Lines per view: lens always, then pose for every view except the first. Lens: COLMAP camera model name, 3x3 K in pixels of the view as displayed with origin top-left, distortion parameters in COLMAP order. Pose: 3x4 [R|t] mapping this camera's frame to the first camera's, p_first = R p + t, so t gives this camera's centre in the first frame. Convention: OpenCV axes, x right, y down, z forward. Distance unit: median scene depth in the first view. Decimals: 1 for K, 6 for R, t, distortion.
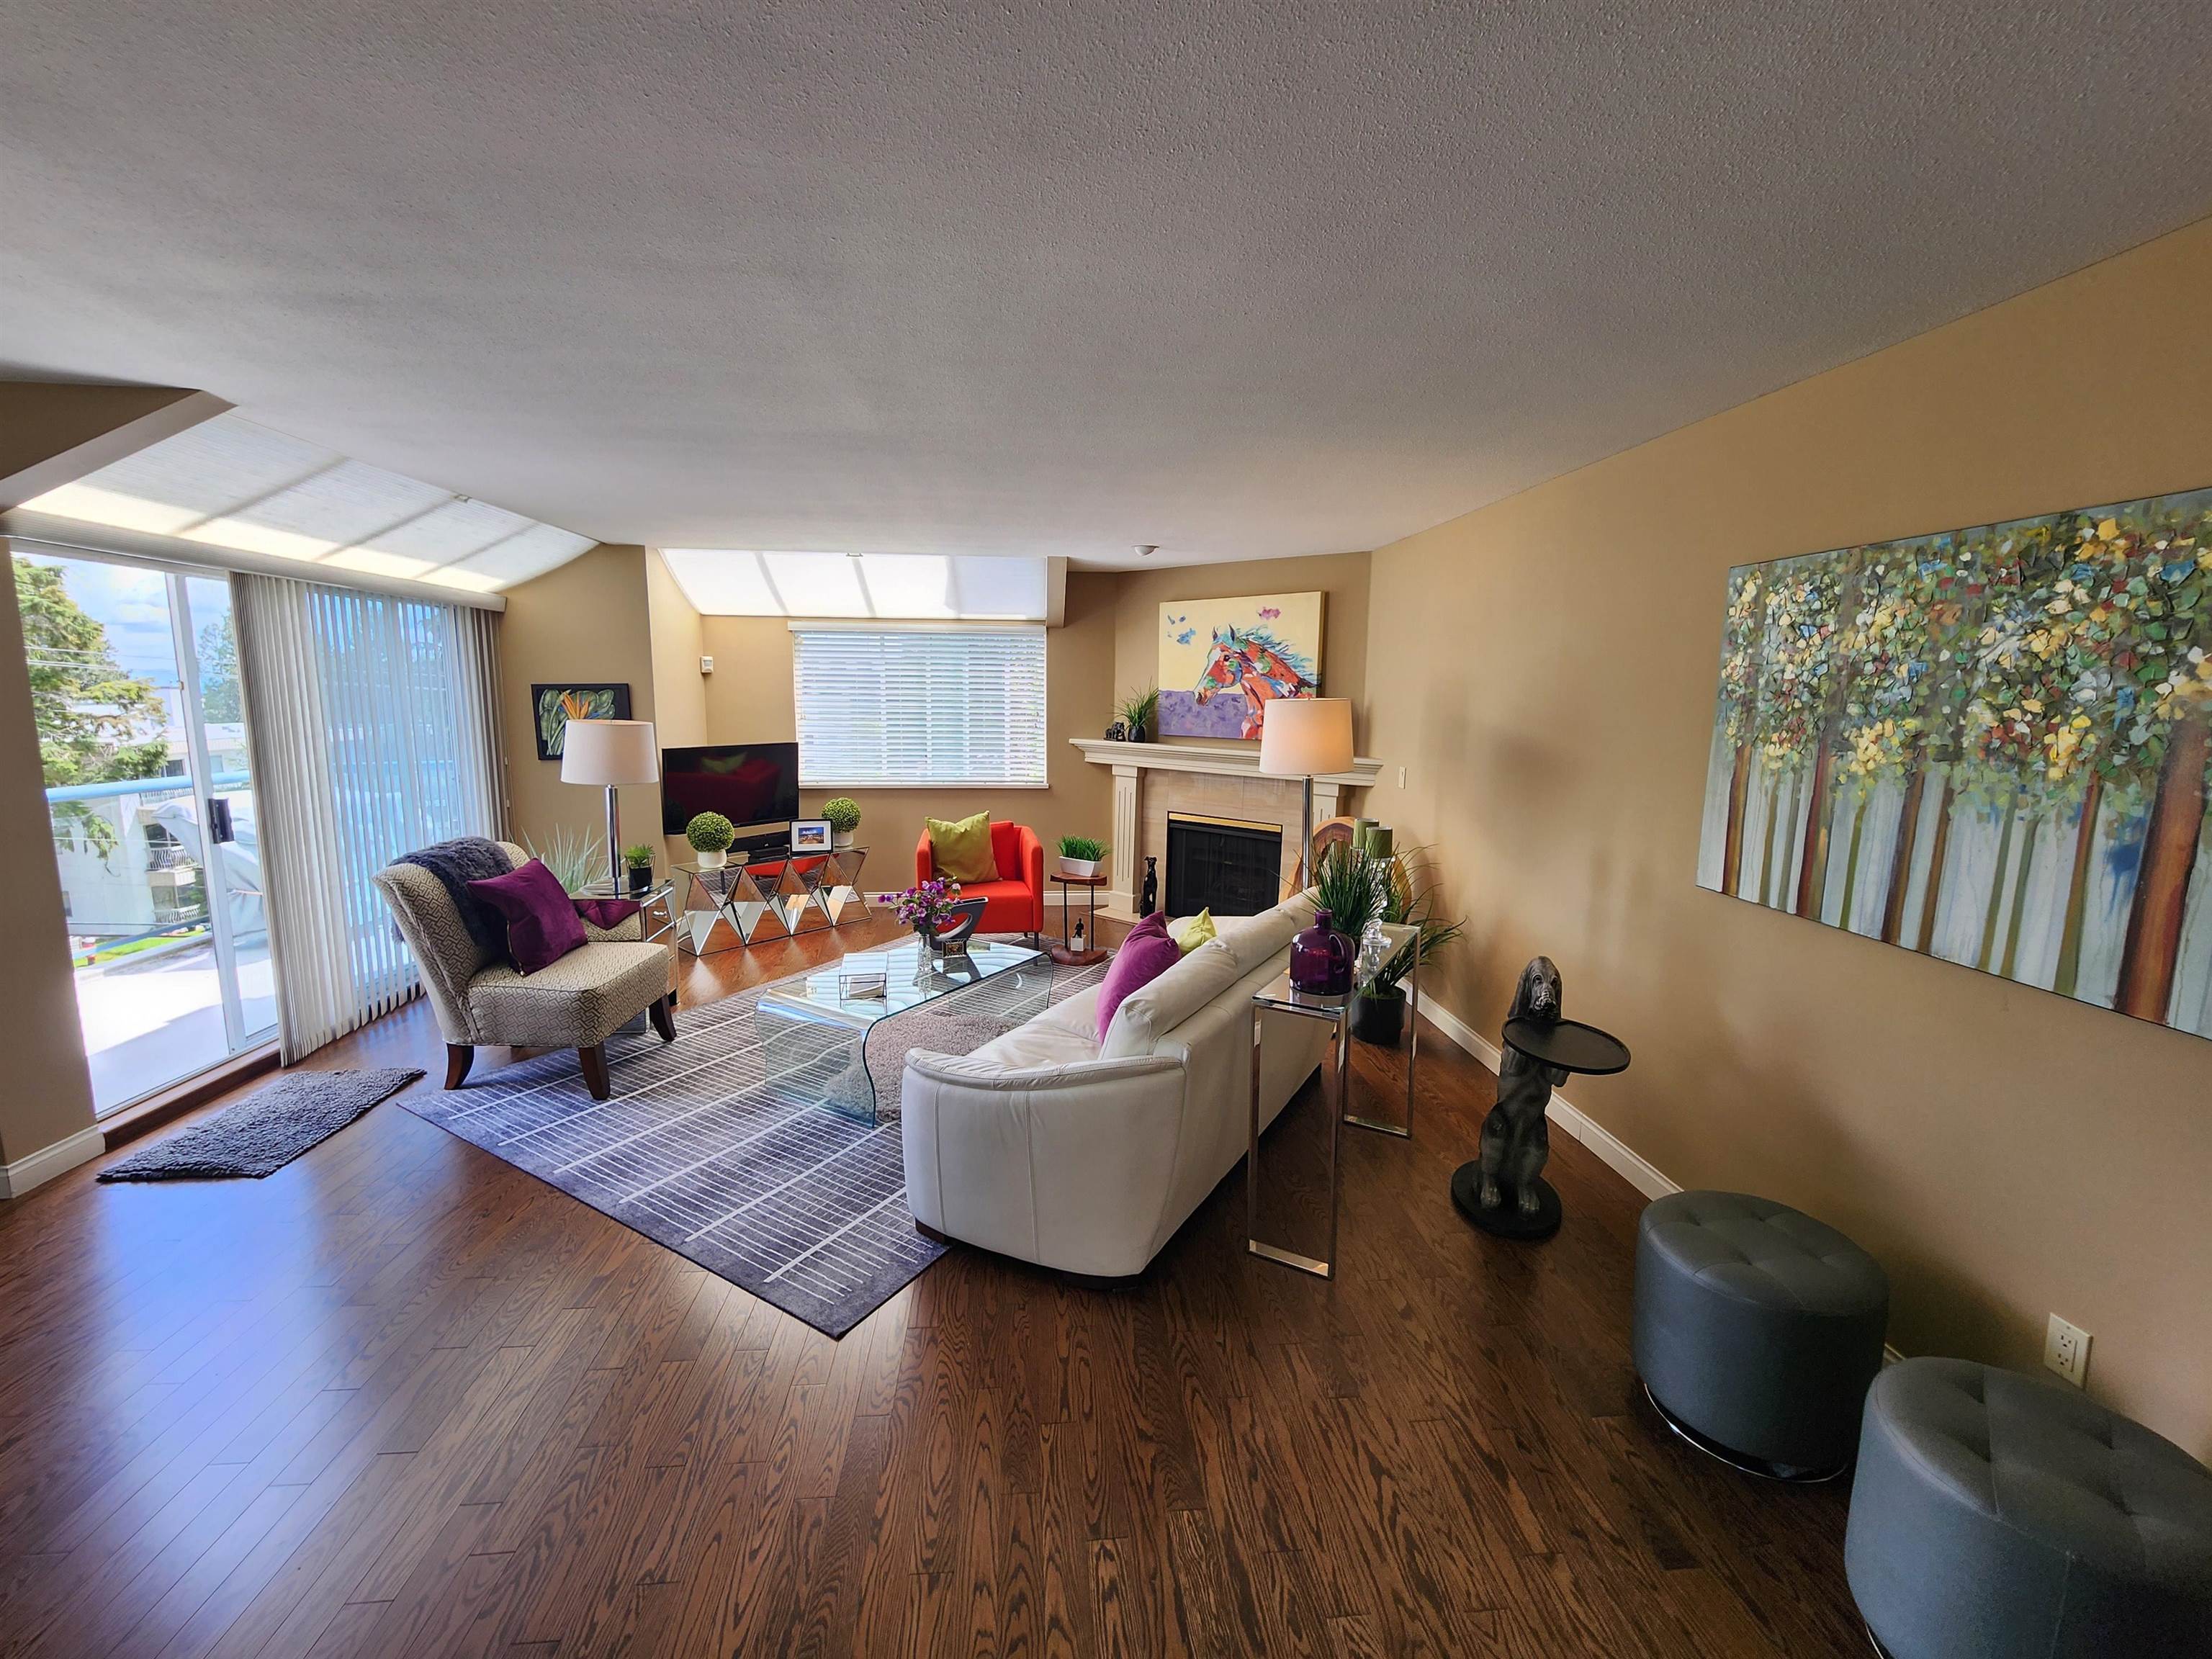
lens RADIAL K [[913.4, 0, 1106.0], [0, 913.4, 829.5], [0, 0, 1]] dist [0.000401, 0.000145]
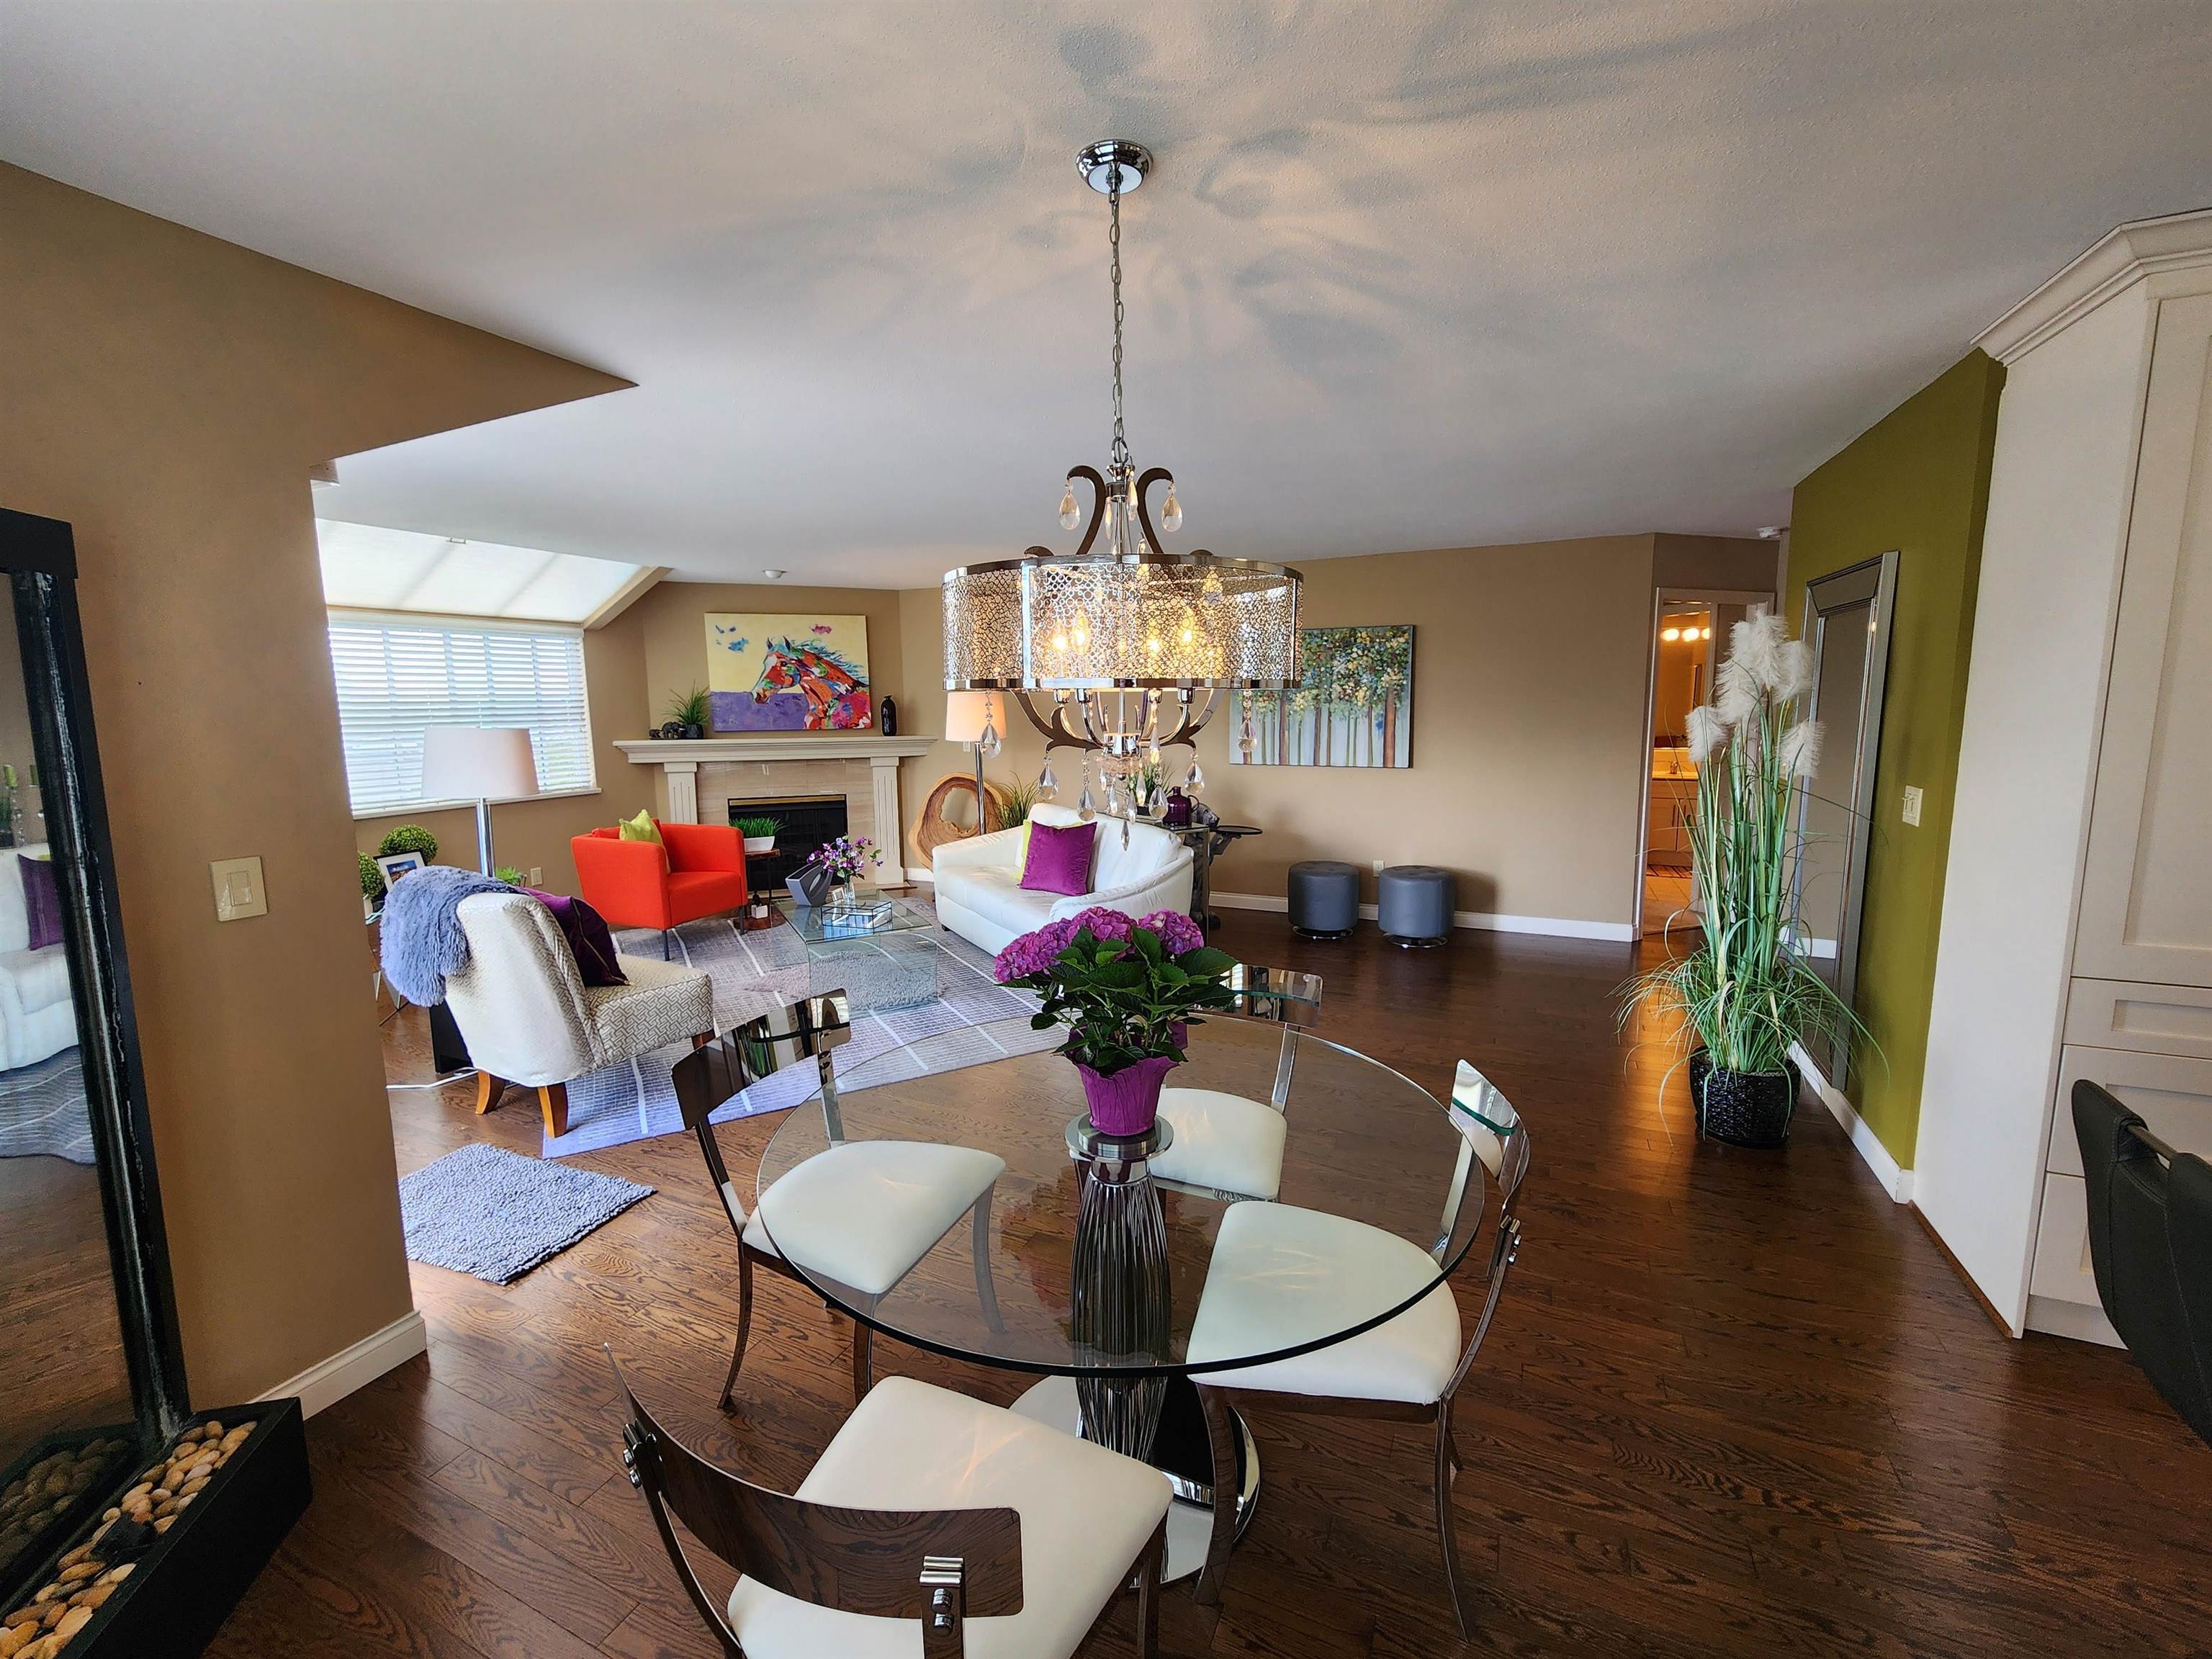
lens RADIAL K [[913.4, 0, 1106.0], [0, 913.4, 829.5], [0, 0, 1]] dist [0.000401, 0.000145]
pose [[0.486432, -0.140121, 0.862410, -1.932317], [0.148414, 0.985963, 0.076485, 0.000537], [-0.861021, 0.090789, 0.500399, 0.112256]]
